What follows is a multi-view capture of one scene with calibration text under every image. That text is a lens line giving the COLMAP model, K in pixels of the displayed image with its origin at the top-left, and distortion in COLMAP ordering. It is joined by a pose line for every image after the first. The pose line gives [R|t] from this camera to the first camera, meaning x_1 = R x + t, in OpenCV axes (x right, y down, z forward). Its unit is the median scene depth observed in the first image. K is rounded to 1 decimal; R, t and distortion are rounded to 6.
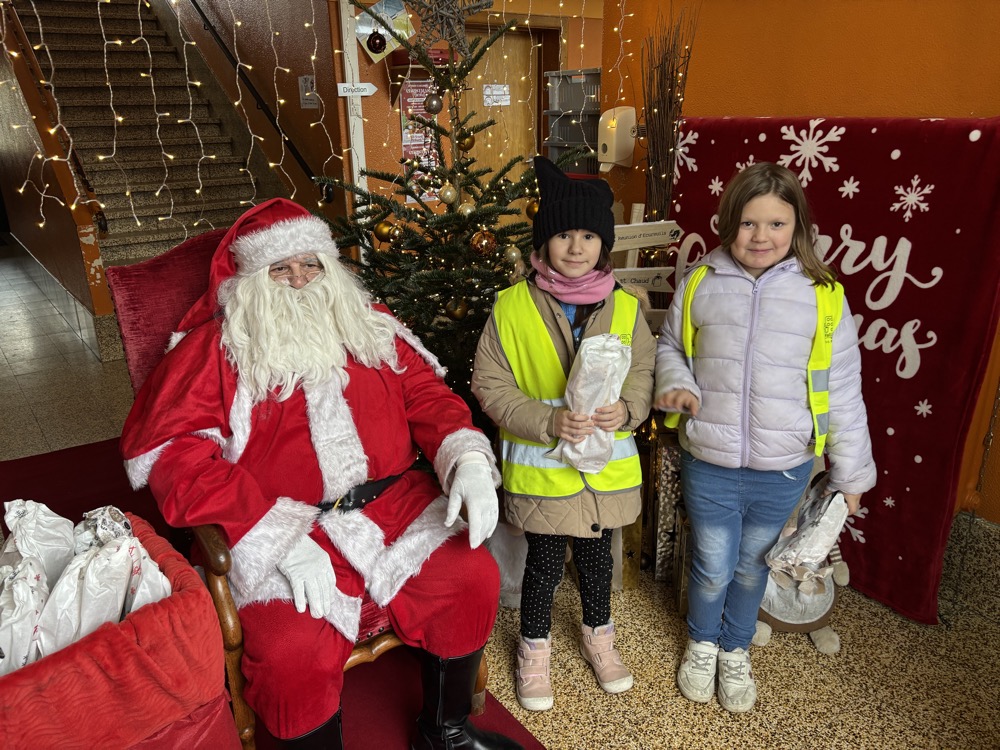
lens RADIAL K [[759.0, 0, 493.7], [0, 759.0, 374.2], [0, 0, 1]] dist [0.044481, -0.056576]
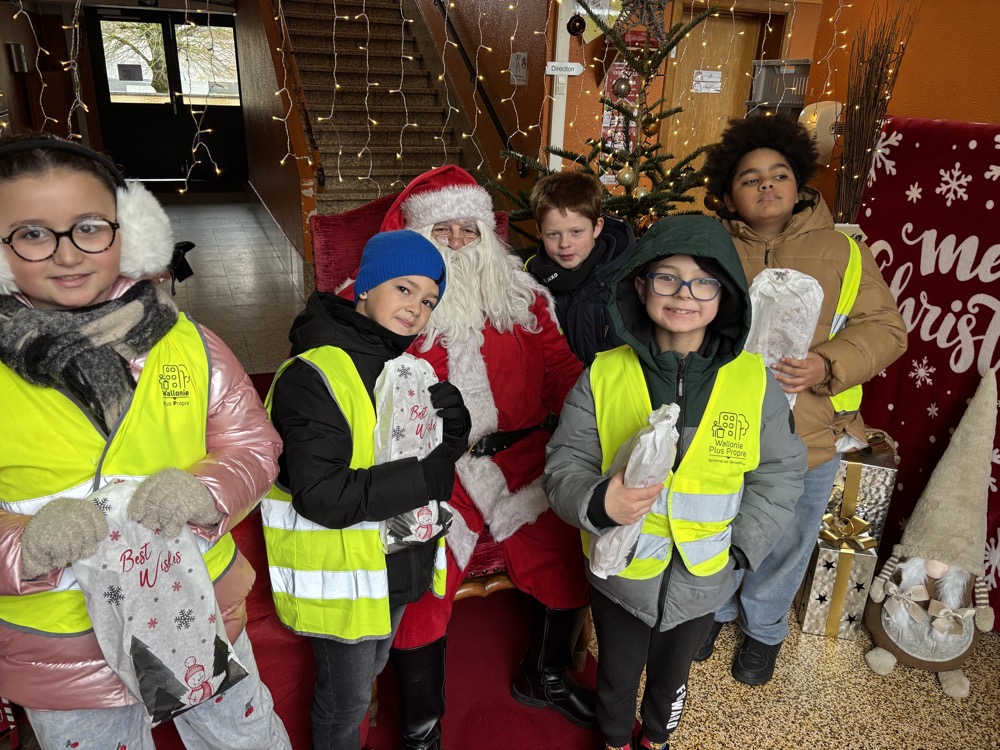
lens RADIAL K [[759.0, 0, 491.3], [0, 759.0, 378.2], [0, 0, 1]] dist [0.044481, -0.056576]
pose [[0.962632, 0.145406, -0.228468, 0.043443], [-0.139080, 0.989319, 0.043640, 0.012905], [0.232373, -0.010234, 0.972573, -0.046311]]
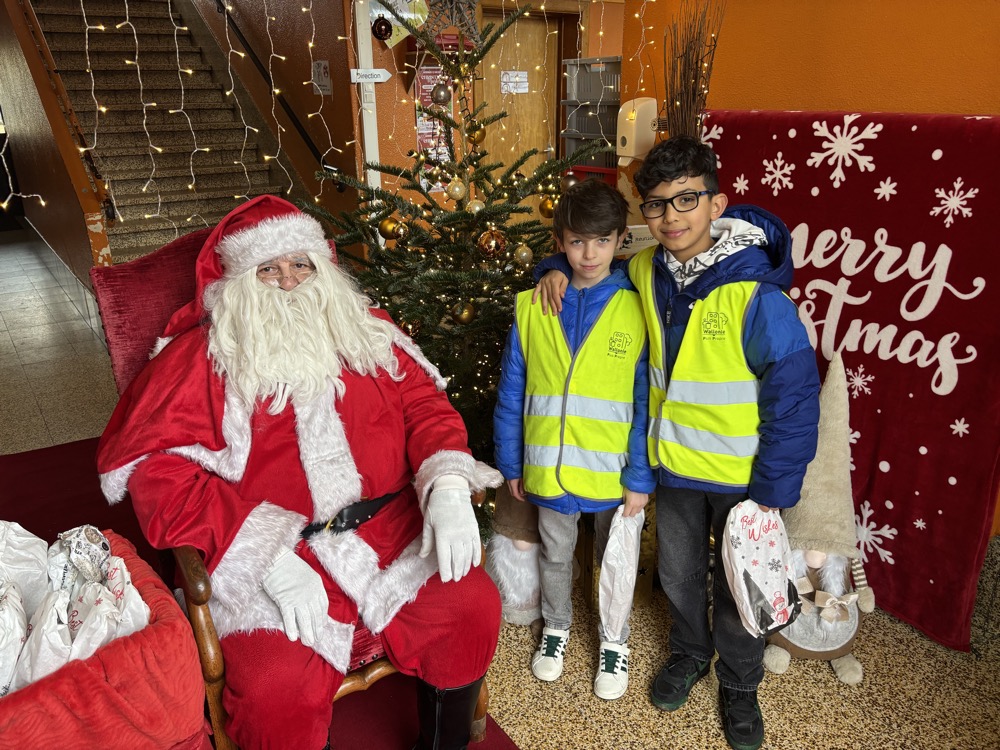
lens RADIAL K [[759.0, 0, 494.1], [0, 759.0, 376.8], [0, 0, 1]] dist [0.044481, -0.056576]
pose [[0.999643, 0.015876, -0.021506, 0.011714], [-0.015435, 0.999670, 0.020538, -0.026193], [0.021825, -0.020199, 0.999558, 0.051686]]
